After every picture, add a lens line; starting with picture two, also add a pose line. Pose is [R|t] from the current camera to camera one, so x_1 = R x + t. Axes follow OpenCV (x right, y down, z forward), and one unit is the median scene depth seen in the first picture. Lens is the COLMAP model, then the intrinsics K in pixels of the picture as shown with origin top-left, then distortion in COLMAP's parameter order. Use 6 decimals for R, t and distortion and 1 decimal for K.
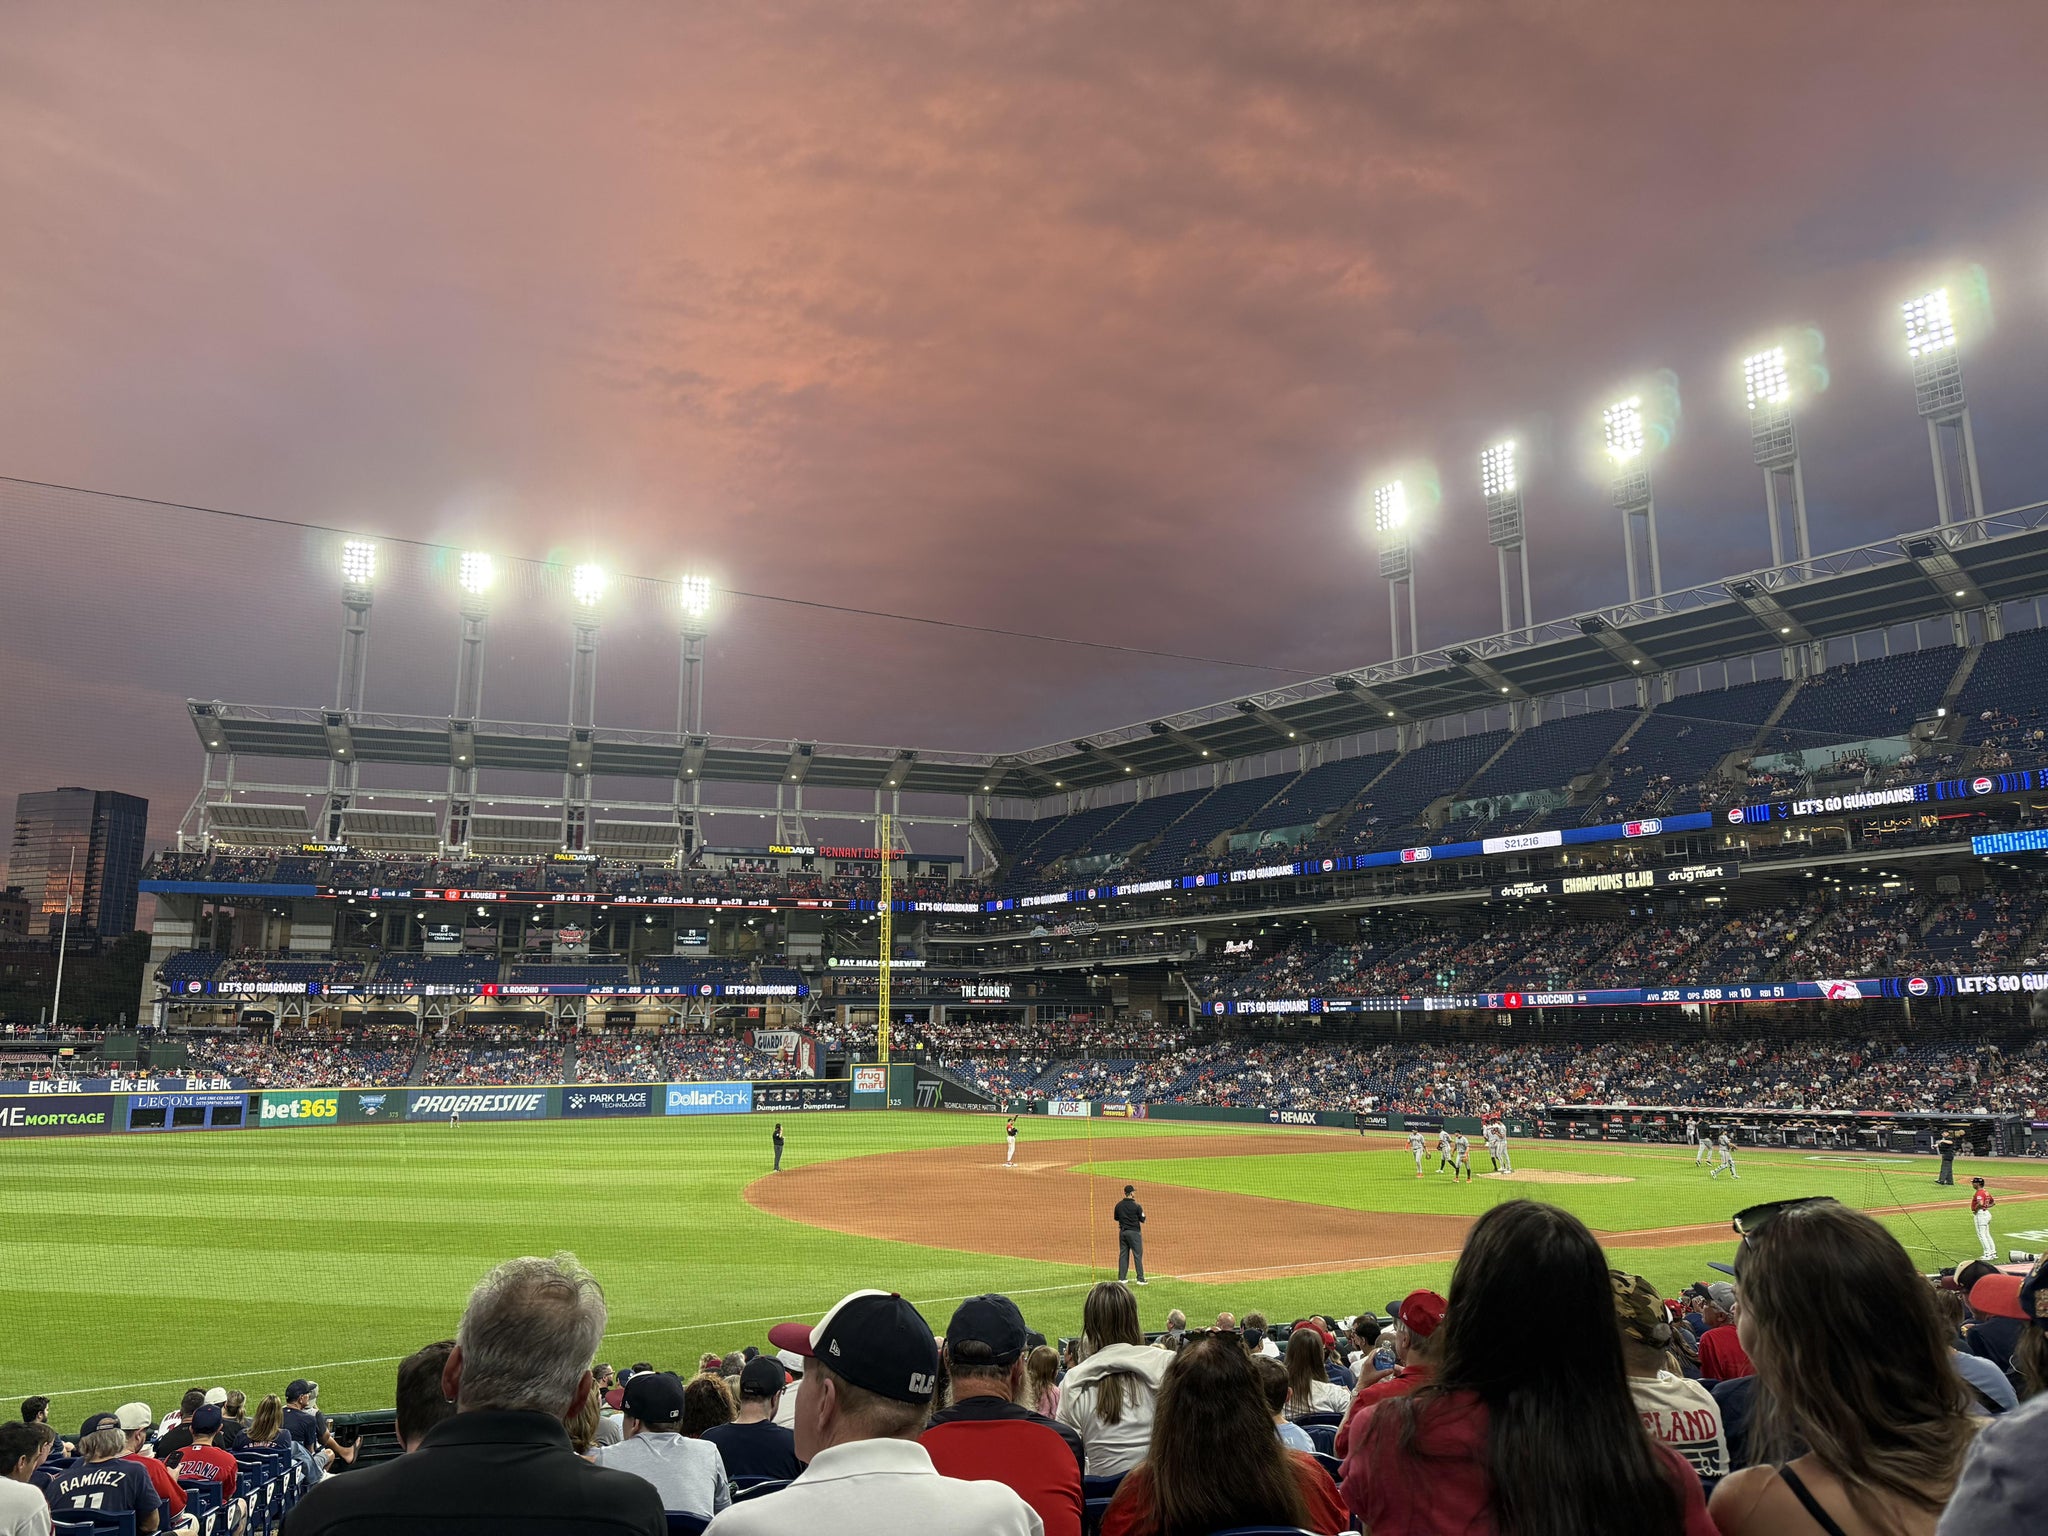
lens RADIAL K [[1422.8, 0, 1022.3], [0, 1422.8, 781.2], [0, 0, 1]] dist [0.124790, -0.197717]
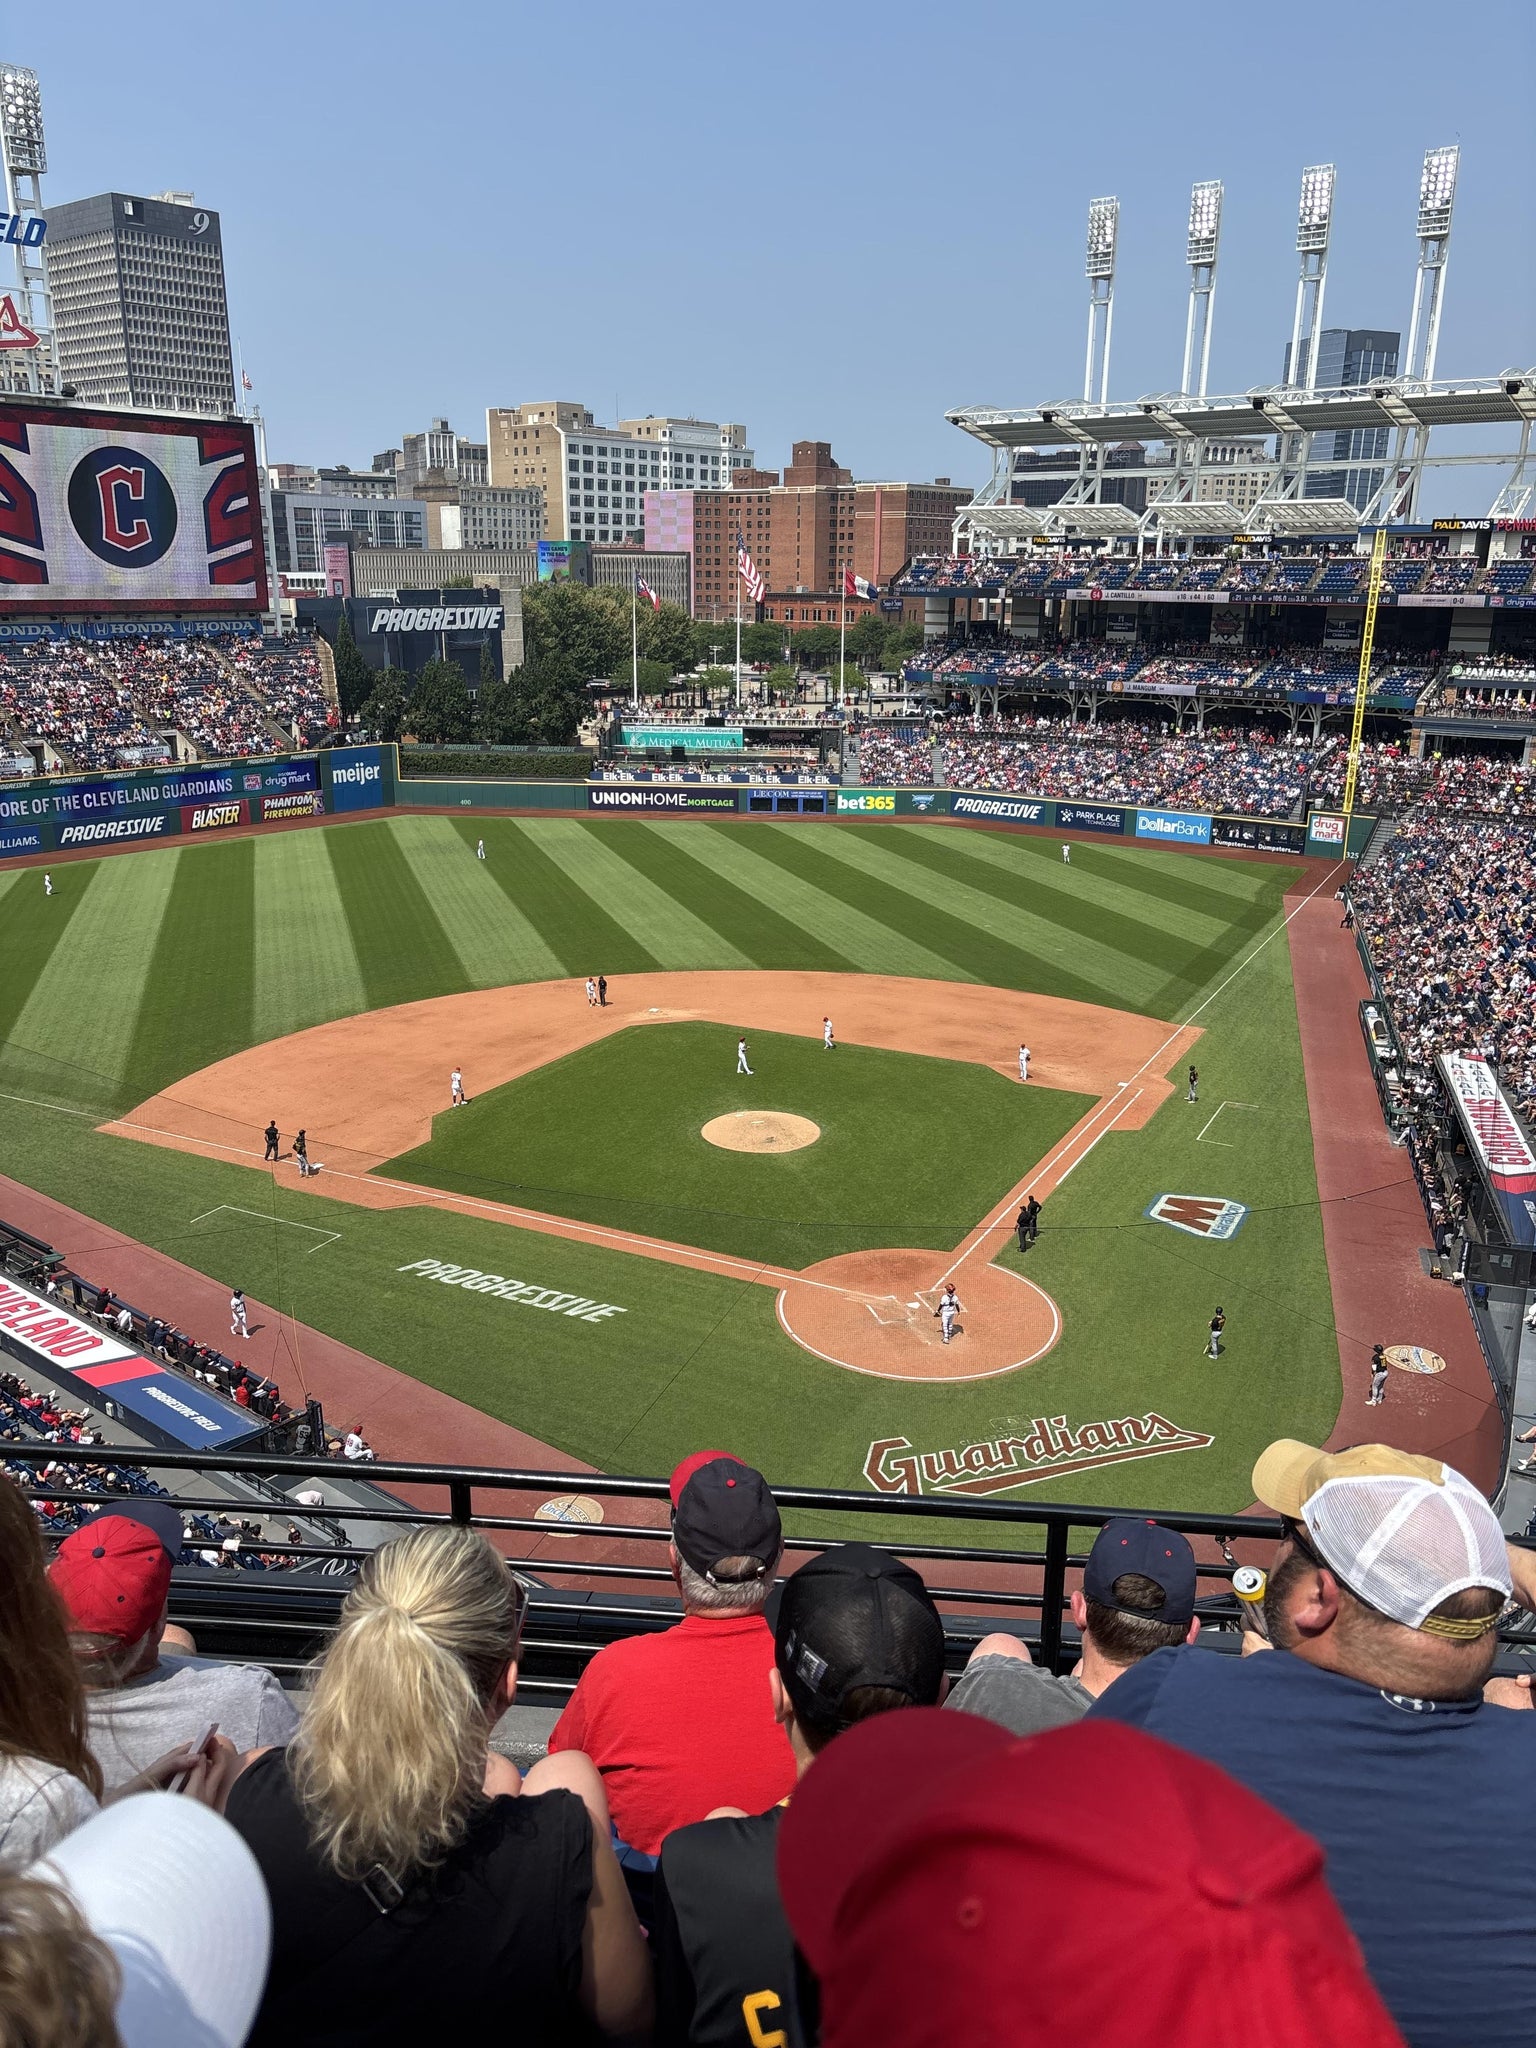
lens RADIAL K [[1535.3, 0, 758.5], [0, 1535.3, 1024.8], [0, 0, 1]] dist [0.078062, -0.091529]
pose [[0.538539, 0.246568, -0.805717, 0.522052], [0.150603, 0.912662, 0.379957, -0.115262], [0.829032, -0.325965, 0.454370, 0.161727]]
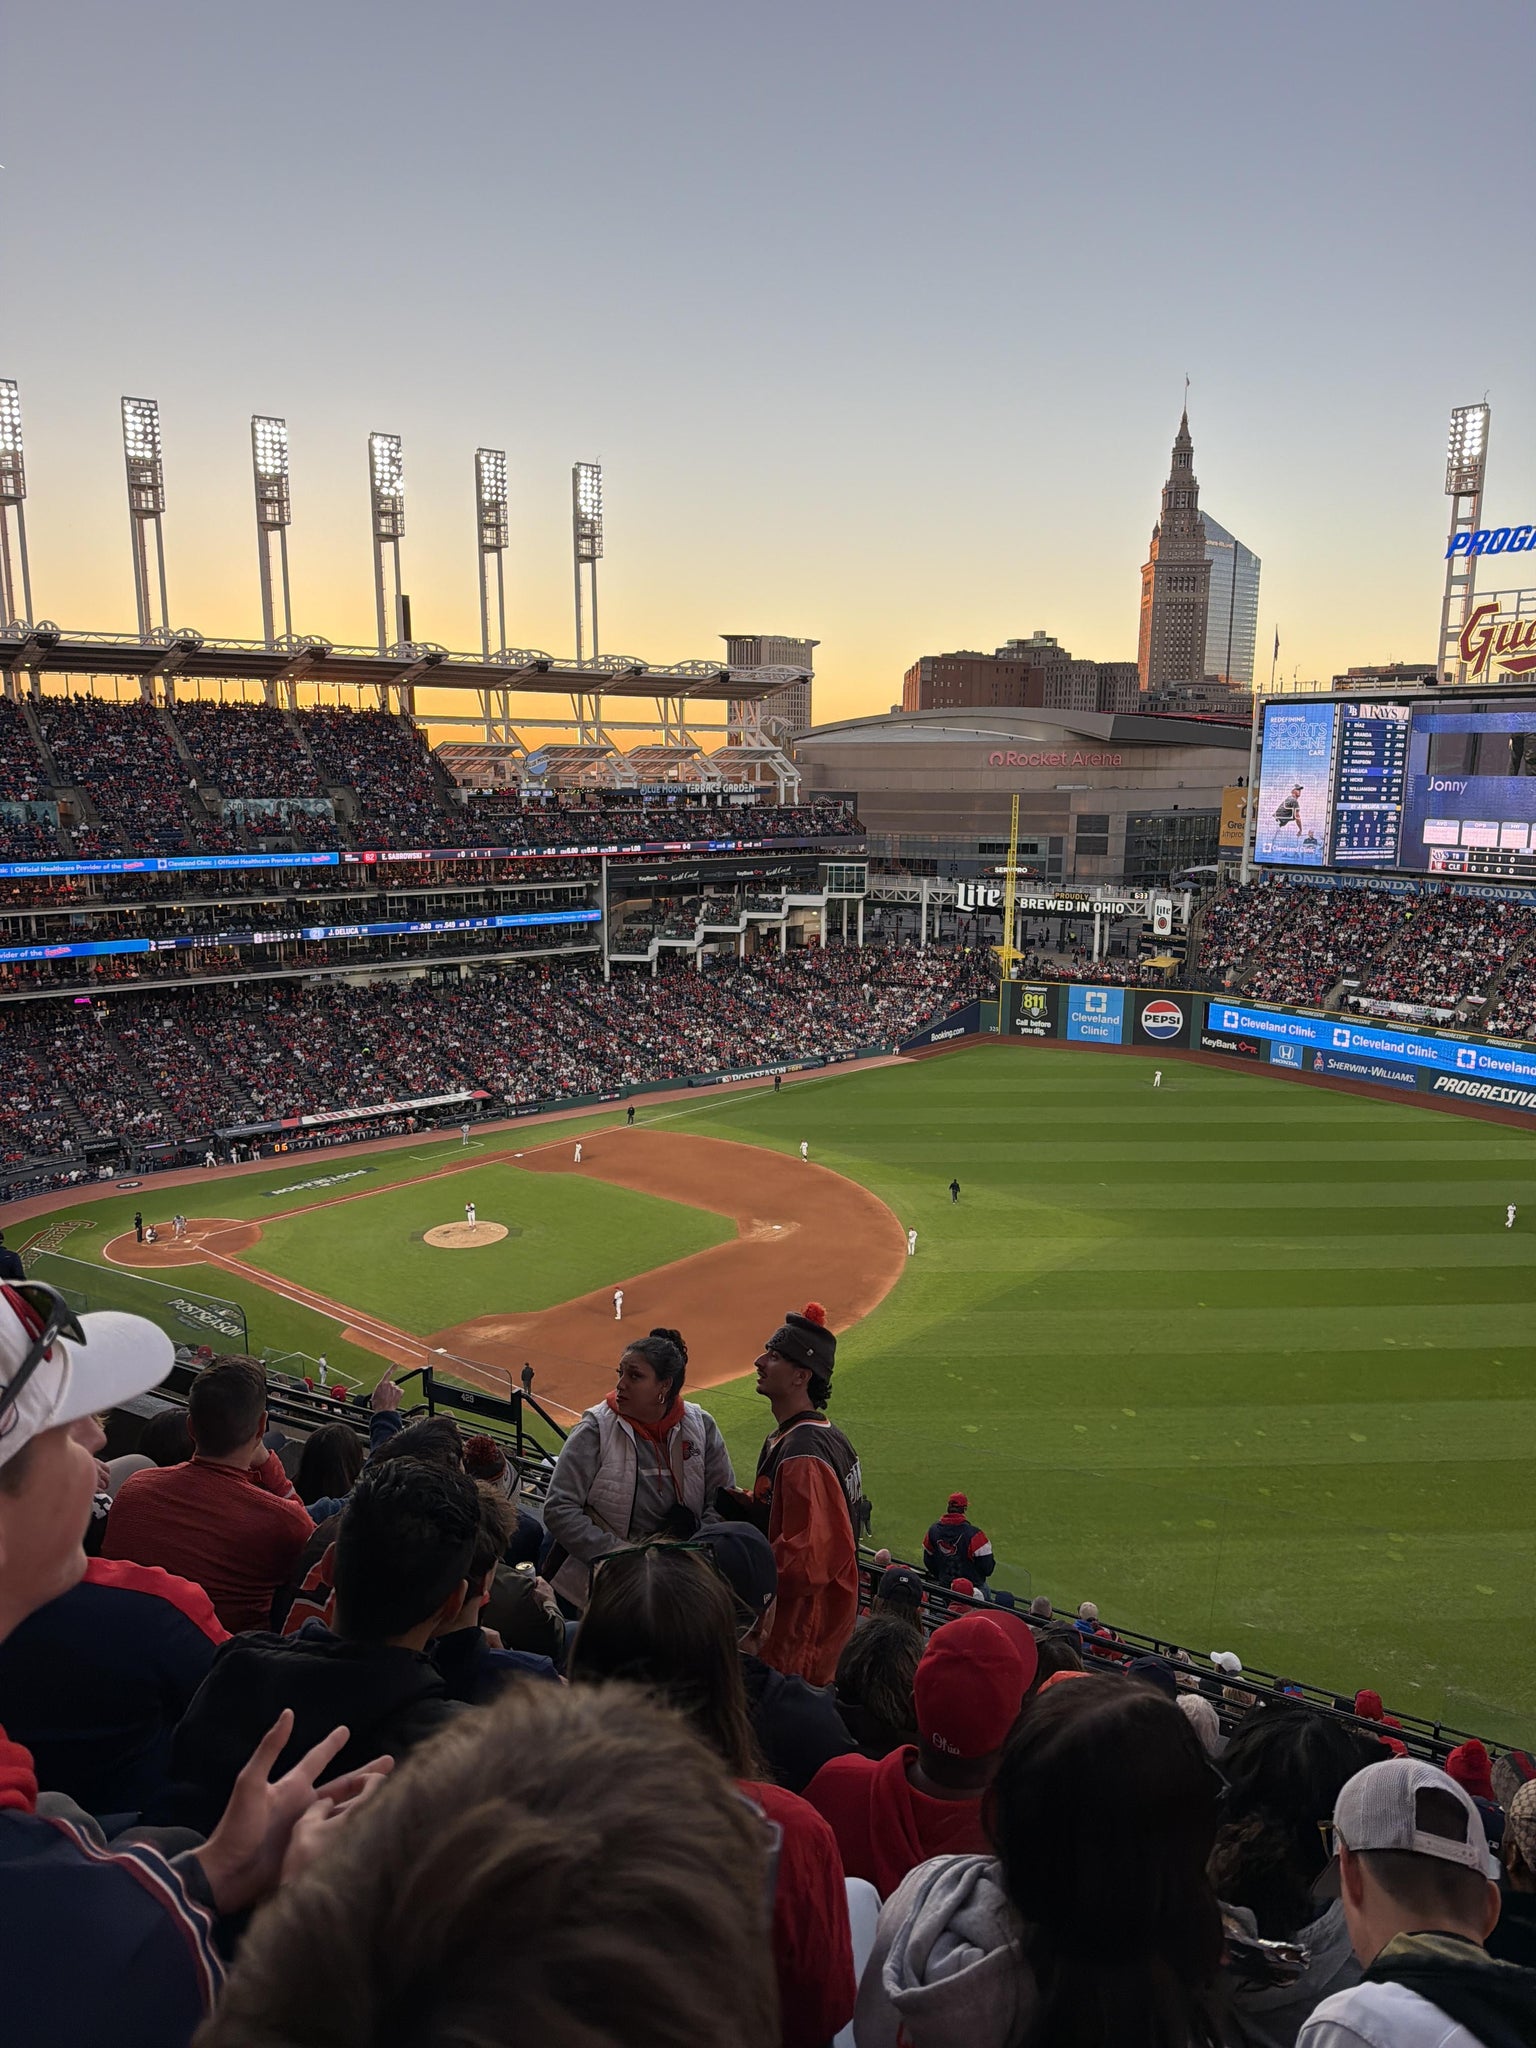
lens RADIAL K [[1422.8, 0, 768.0], [0, 1422.8, 1024.0], [0, 0, 1]] dist [0.124790, -0.197717]
pose [[-0.946075, 0.057963, -0.318721, 0.212512], [0.060131, 0.998186, 0.003044, 0.010461], [0.318319, -0.016285, -0.947844, 1.066541]]
